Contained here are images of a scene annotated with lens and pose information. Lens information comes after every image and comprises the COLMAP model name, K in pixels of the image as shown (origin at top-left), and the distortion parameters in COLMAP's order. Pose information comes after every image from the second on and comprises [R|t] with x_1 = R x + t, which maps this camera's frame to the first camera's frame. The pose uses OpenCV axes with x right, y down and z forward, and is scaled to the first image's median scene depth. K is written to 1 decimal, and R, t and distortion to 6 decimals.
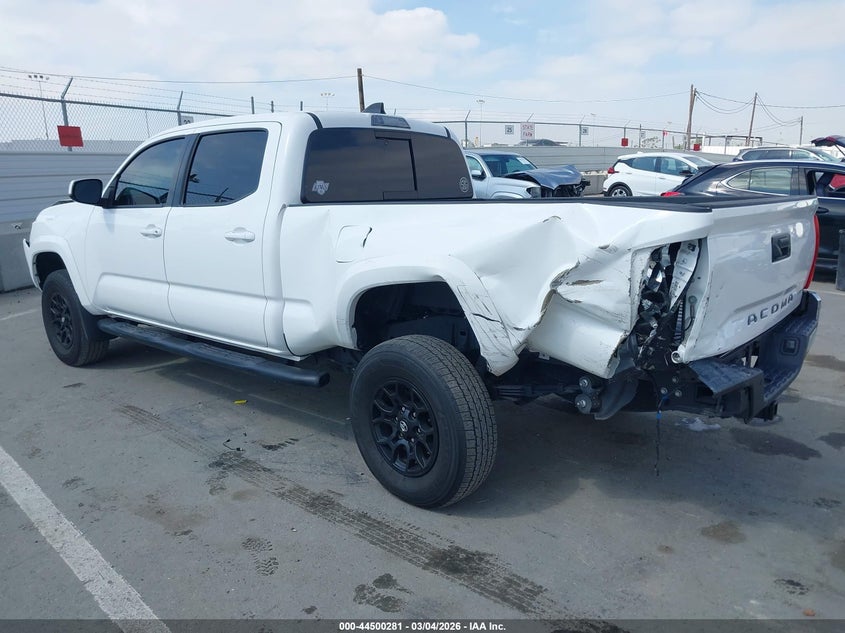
lens RADIAL K [[692.7, 0, 422.5], [0, 692.7, 316.5], [0, 0, 1]] dist [0.005754, 0.011343]
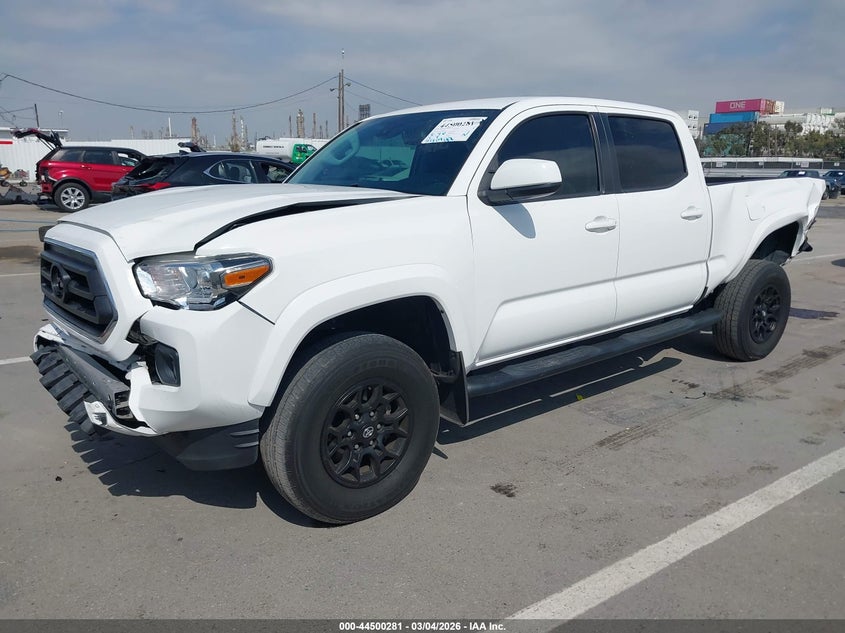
lens RADIAL K [[650.9, 0, 422.5], [0, 650.9, 316.5], [0, 0, 1]] dist [0.005411, 0.001522]
pose [[0.147662, -0.175720, 0.973303, -1.396408], [0.220689, 0.965133, 0.140764, -0.199411], [-0.964102, 0.194012, 0.181293, 1.235607]]
